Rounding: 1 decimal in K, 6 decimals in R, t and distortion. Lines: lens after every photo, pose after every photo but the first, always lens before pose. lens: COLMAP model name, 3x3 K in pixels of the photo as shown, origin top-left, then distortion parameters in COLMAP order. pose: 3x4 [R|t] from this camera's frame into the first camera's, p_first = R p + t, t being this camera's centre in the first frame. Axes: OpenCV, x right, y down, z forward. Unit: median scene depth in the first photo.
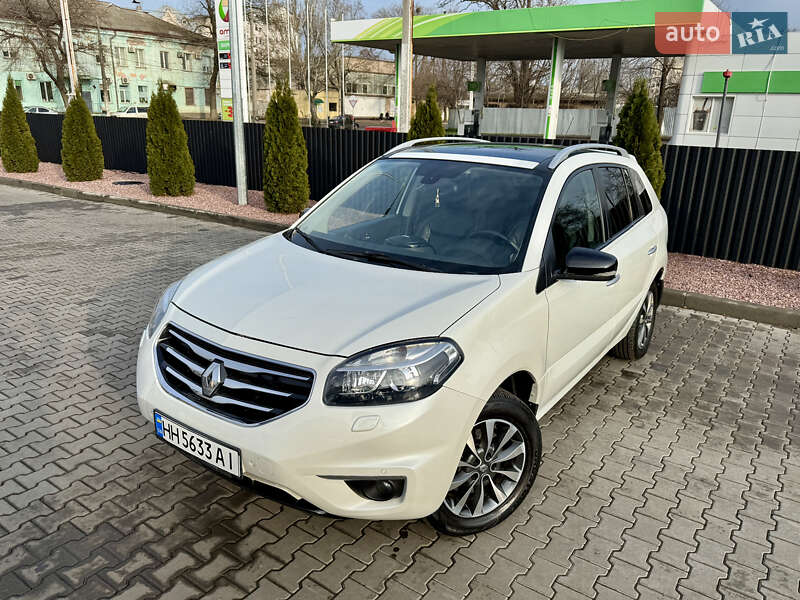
lens RADIAL K [[599.8, 0, 400.3], [0, 599.8, 303.5], [0, 0, 1]] dist [0.032187, -0.035096]
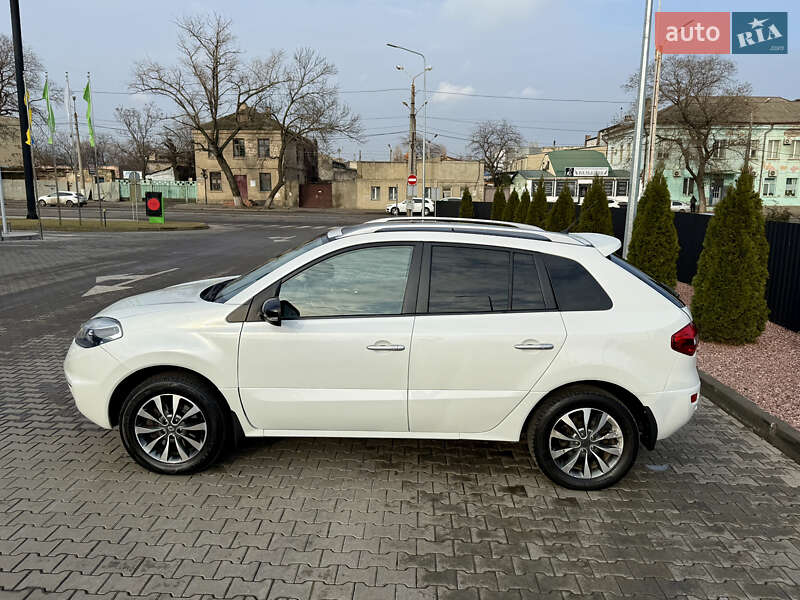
lens RADIAL K [[615.0, 0, 403.1], [0, 615.0, 309.6], [0, 0, 1]] dist [0.065285, -0.096364]
pose [[0.550693, 0.138179, -0.823191, 0.375074], [-0.253084, 0.967419, -0.006918, -0.031363], [0.795415, 0.212146, 0.567722, 0.123528]]
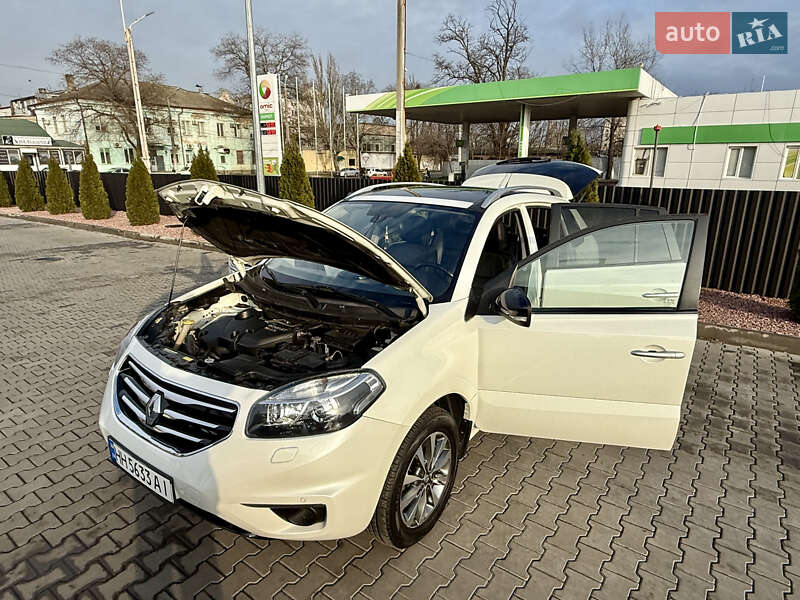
lens RADIAL K [[477.6, 0, 397.7], [0, 477.6, 301.3], [0, 0, 1]] dist [-0.001593, 0.003107]
pose [[0.999590, -0.016406, -0.023454, 0.030547], [0.015676, 0.999398, -0.030957, -0.006444], [0.023947, 0.030577, 0.999246, 0.028532]]
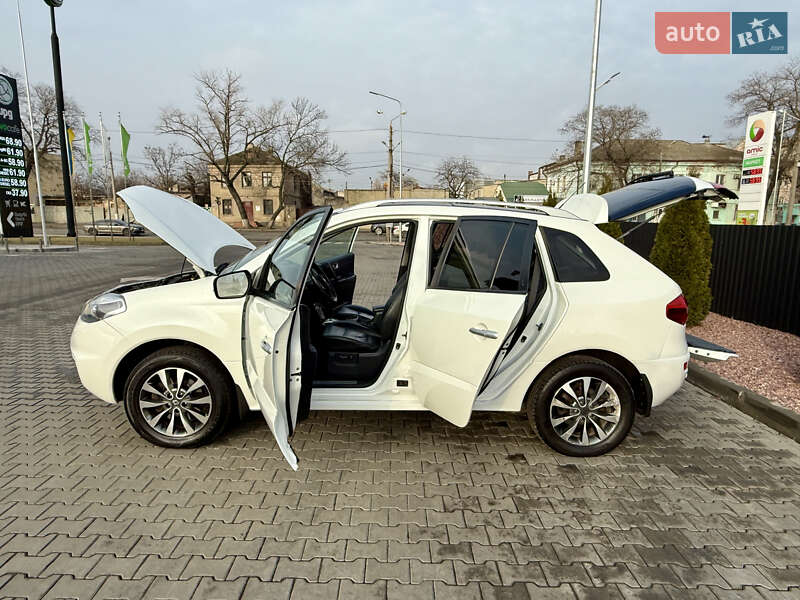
lens RADIAL K [[504.3, 0, 398.9], [0, 504.3, 304.7], [0, 0, 1]] dist [-0.003148, 0.001370]
pose [[0.578974, 0.120539, -0.806387, 0.323985], [-0.245831, 0.968795, -0.031687, -0.012402], [0.777403, 0.216581, 0.590539, 0.148883]]
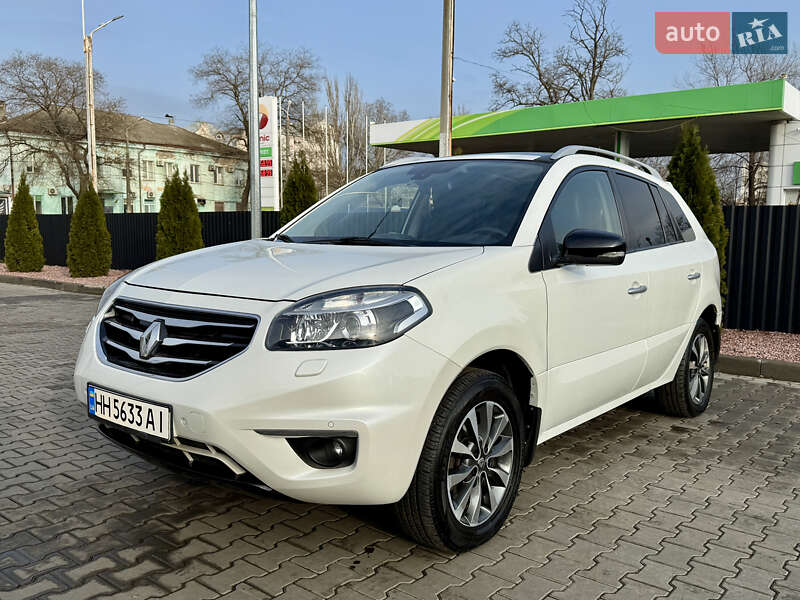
lens RADIAL K [[703.9, 0, 400.0], [0, 703.9, 300.0], [0, 0, 1]] dist [0.087969, -0.143211]
pose [[0.997205, -0.006048, -0.074467, 0.027922], [-0.009468, 0.978451, -0.206260, 0.057065], [0.074110, 0.206388, 0.975660, -0.003776]]
